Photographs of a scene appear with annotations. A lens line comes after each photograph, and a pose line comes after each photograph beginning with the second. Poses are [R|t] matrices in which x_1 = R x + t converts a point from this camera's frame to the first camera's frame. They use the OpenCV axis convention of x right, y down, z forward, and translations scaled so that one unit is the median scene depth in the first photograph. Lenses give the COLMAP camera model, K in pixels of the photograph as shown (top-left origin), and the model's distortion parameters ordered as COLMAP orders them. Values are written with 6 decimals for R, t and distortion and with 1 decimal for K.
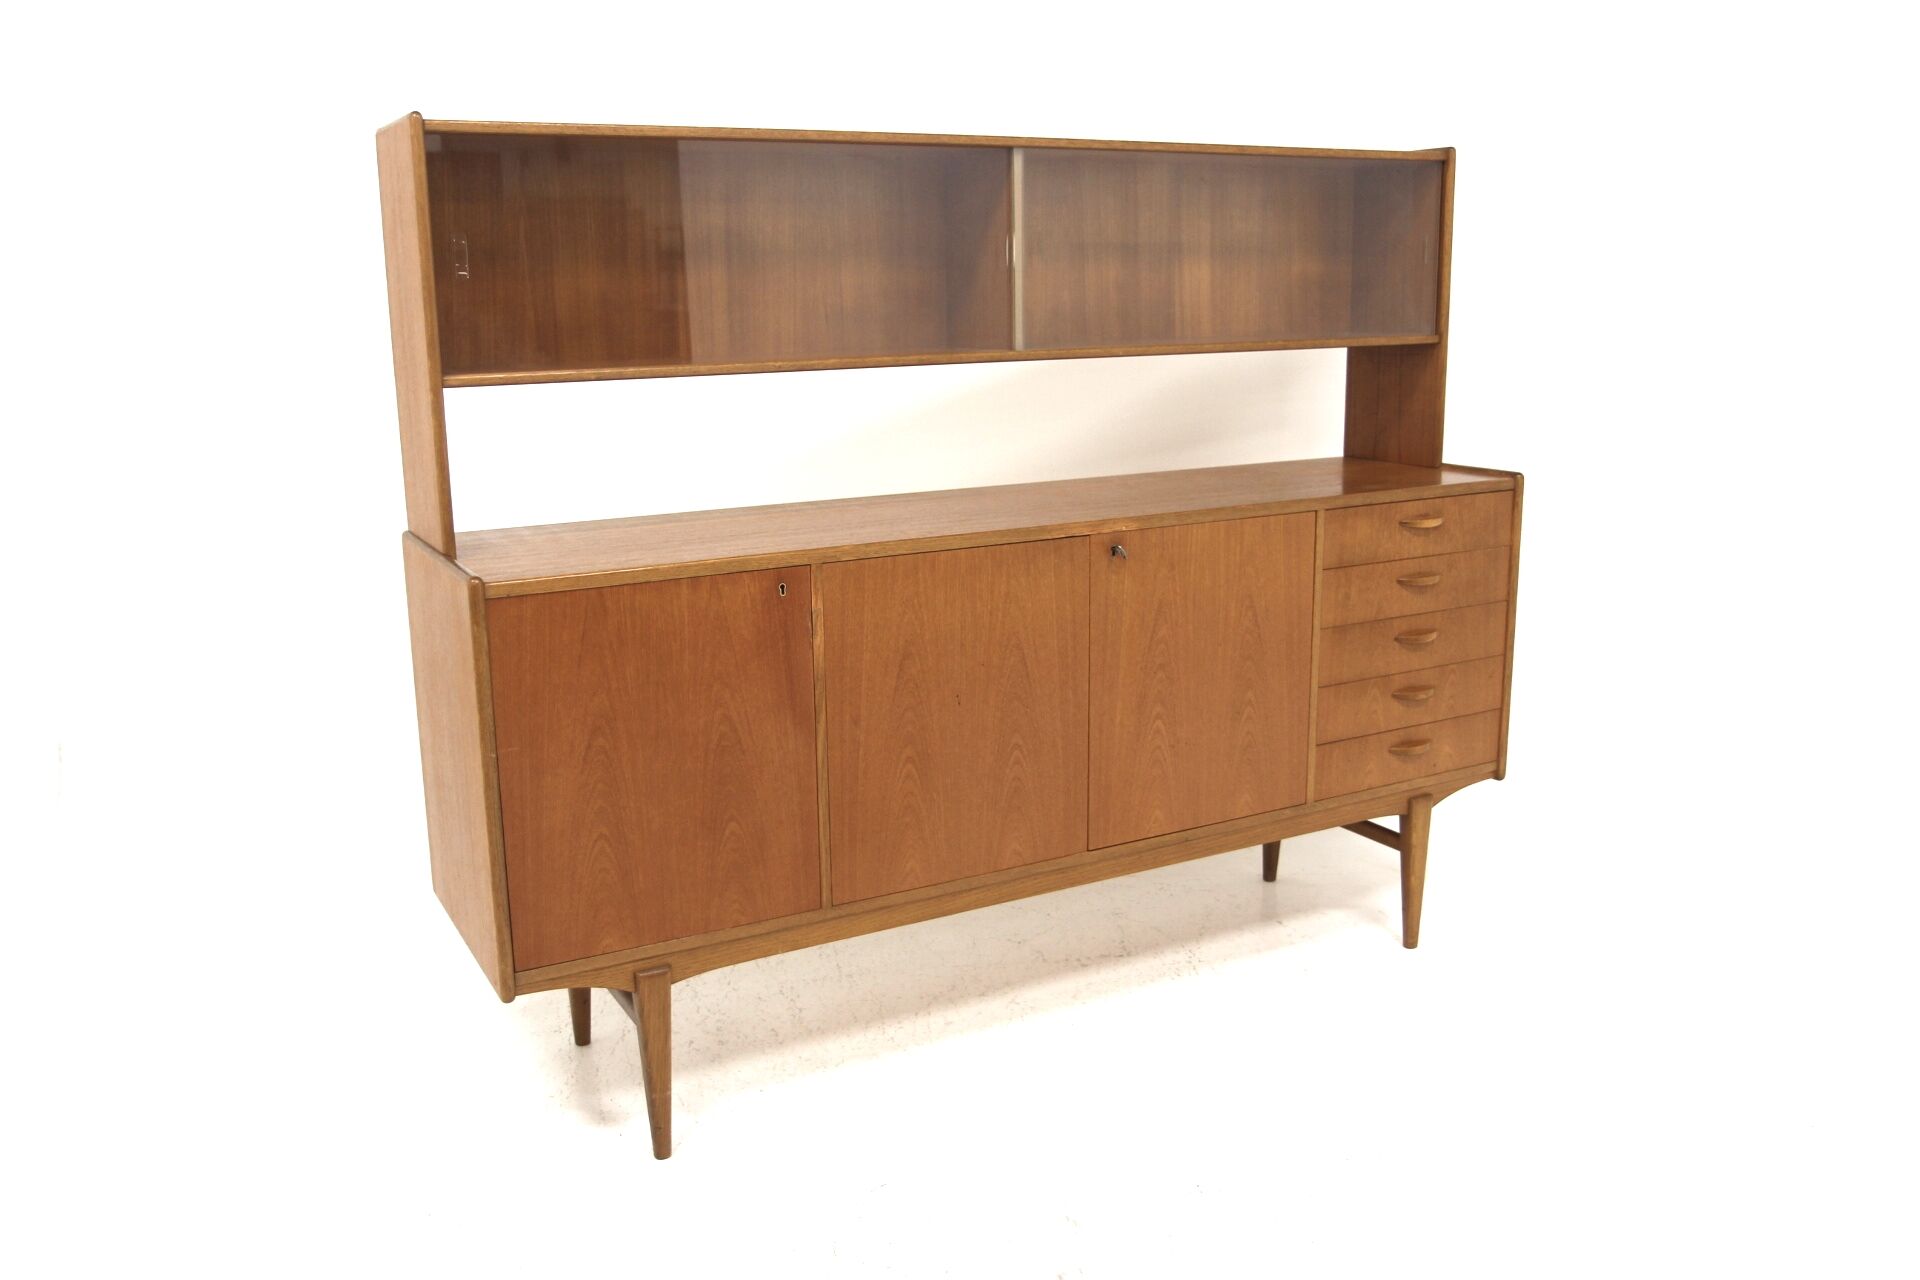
lens RADIAL K [[1625.7, 0, 960.0], [0, 1625.7, 640.0], [0, 0, 1]] dist [-0.068991, -0.001713]
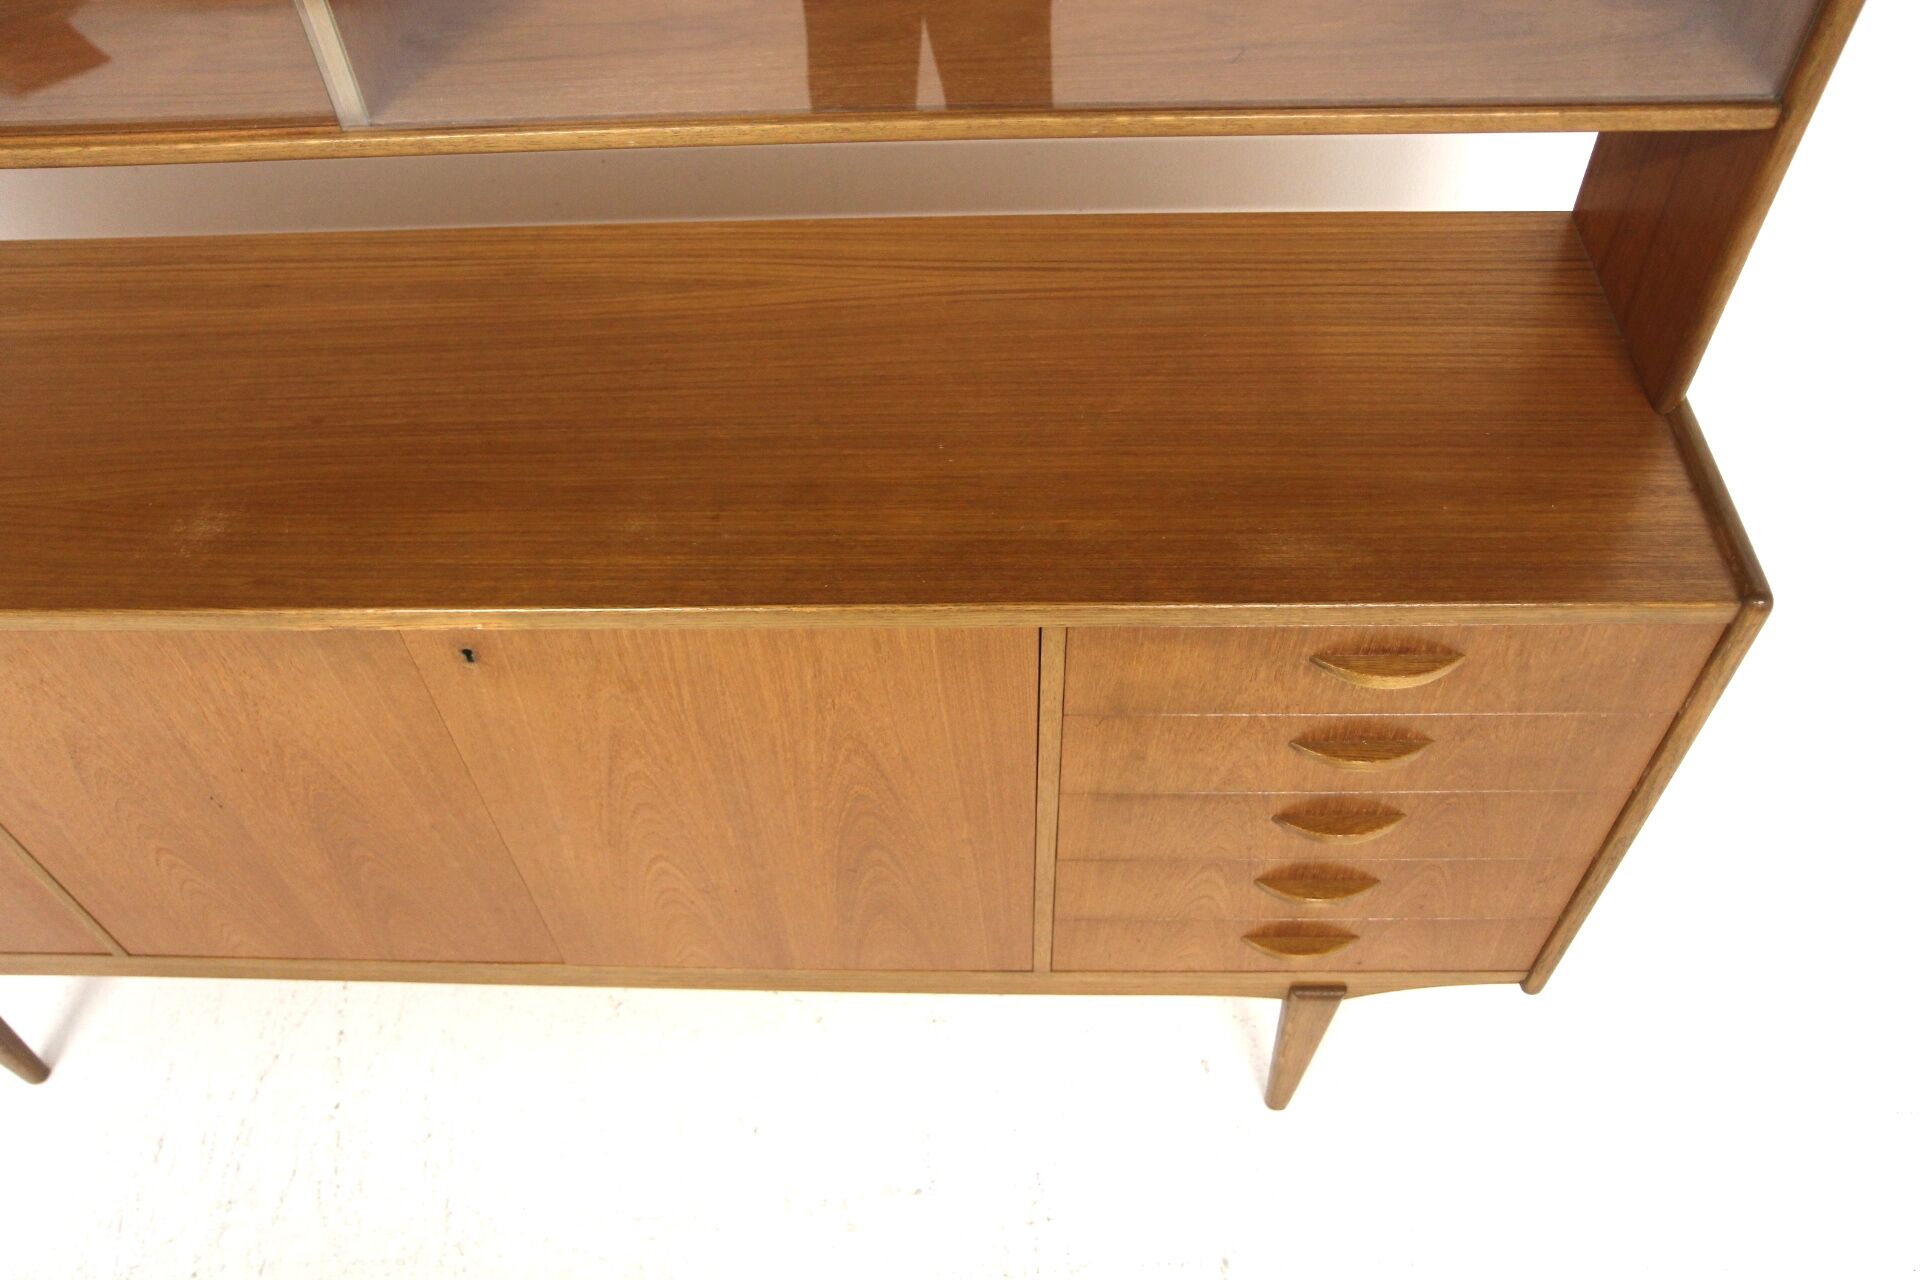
lens RADIAL K [[1491.2, 0, 912.2], [0, 1491.2, 604.5], [0, 0, 1]] dist [-0.103102, 0.105637]
pose [[0.854692, 0.376056, -0.357889, 0.337942], [-0.081953, 0.778486, 0.622289, -0.328878], [0.512627, -0.502535, 0.696184, 0.750489]]
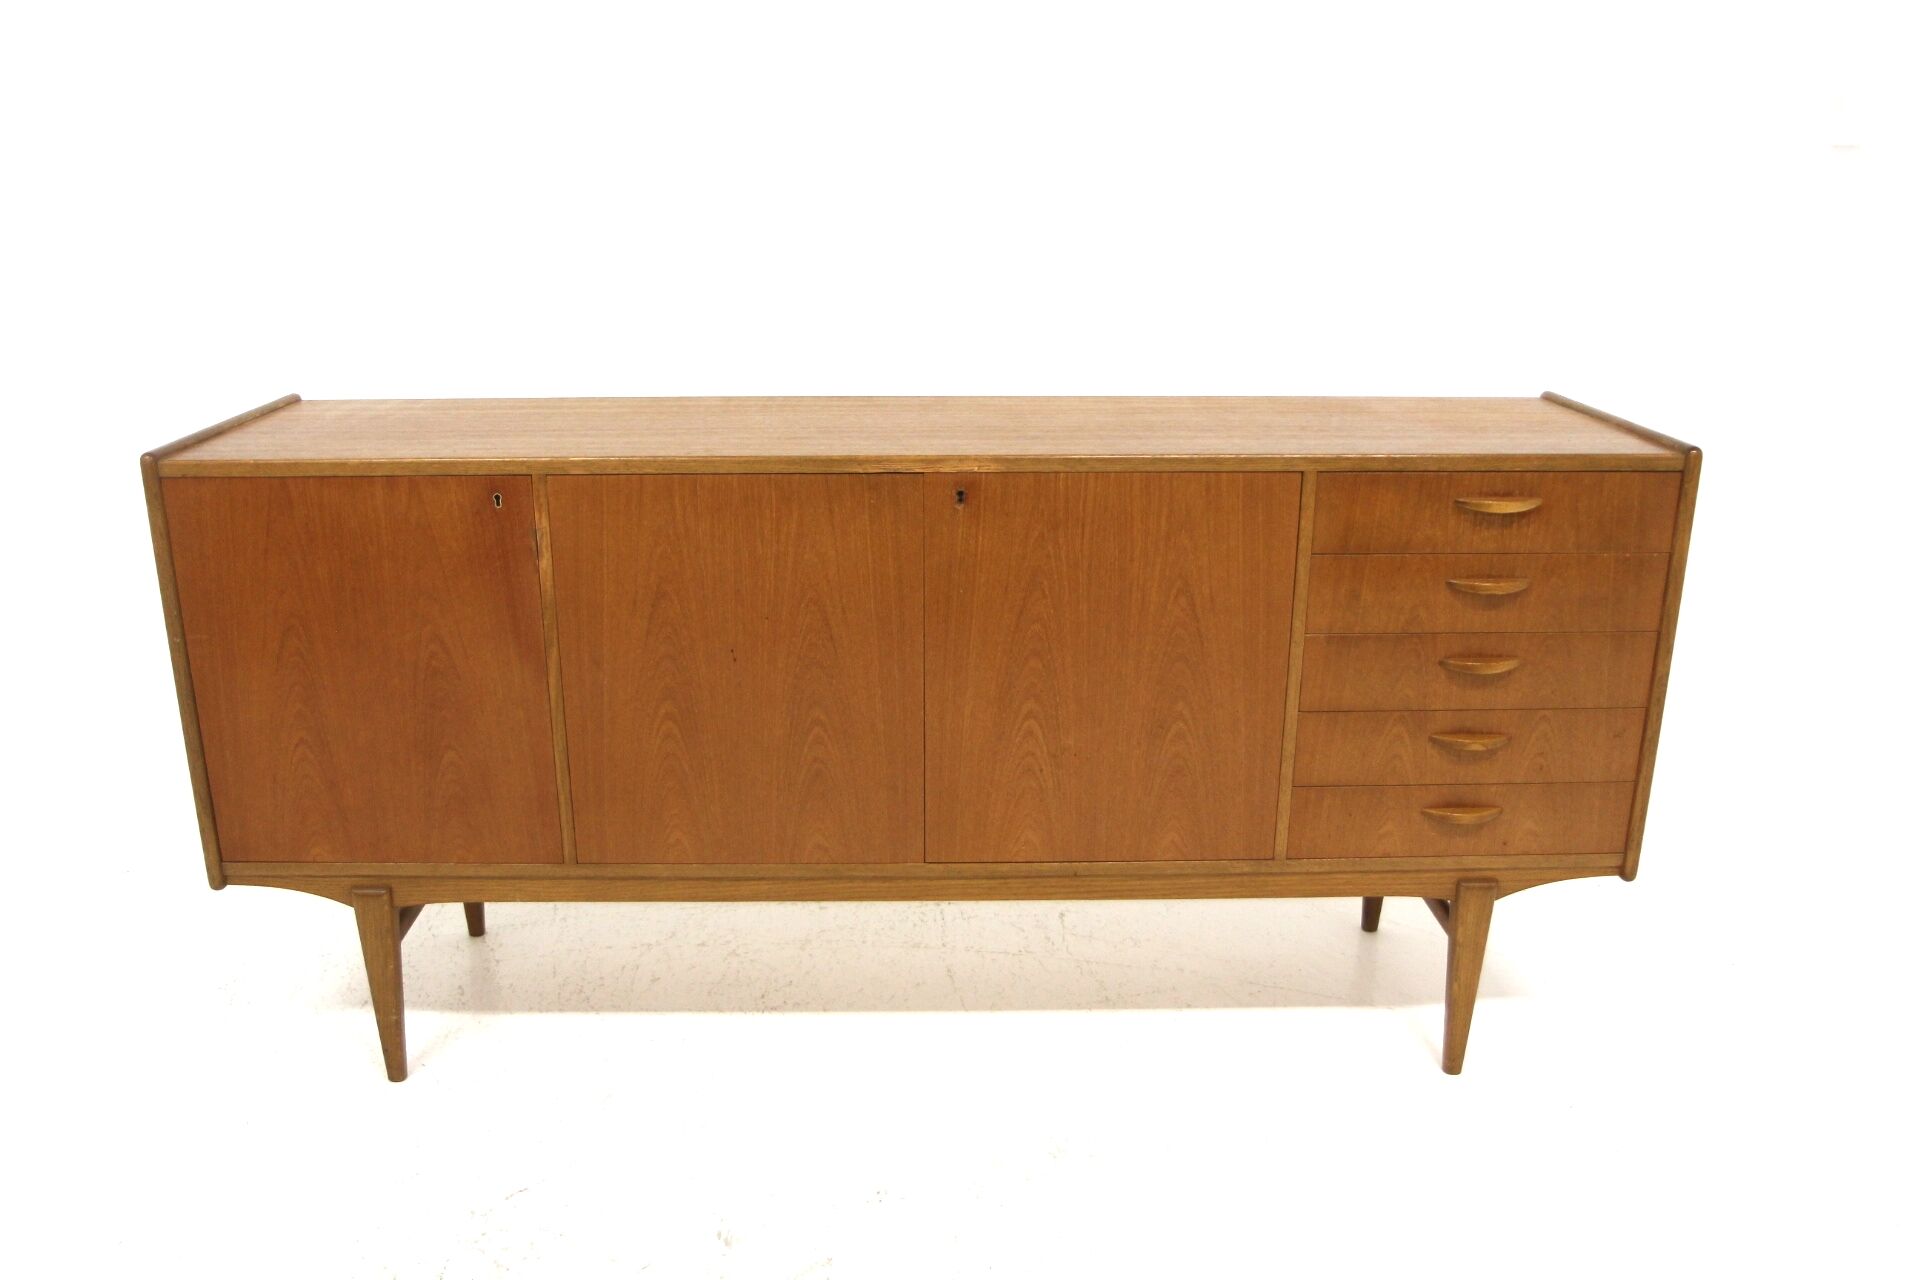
lens RADIAL K [[1491.2, 0, 912.2], [0, 1491.2, 604.5], [0, 0, 1]] dist [-0.103102, 0.105637]
pose [[0.879051, 0.153448, -0.451358, 0.387170], [-0.116442, 0.987215, 0.108844, -0.075935], [0.462289, -0.043123, 0.885680, 0.349988]]
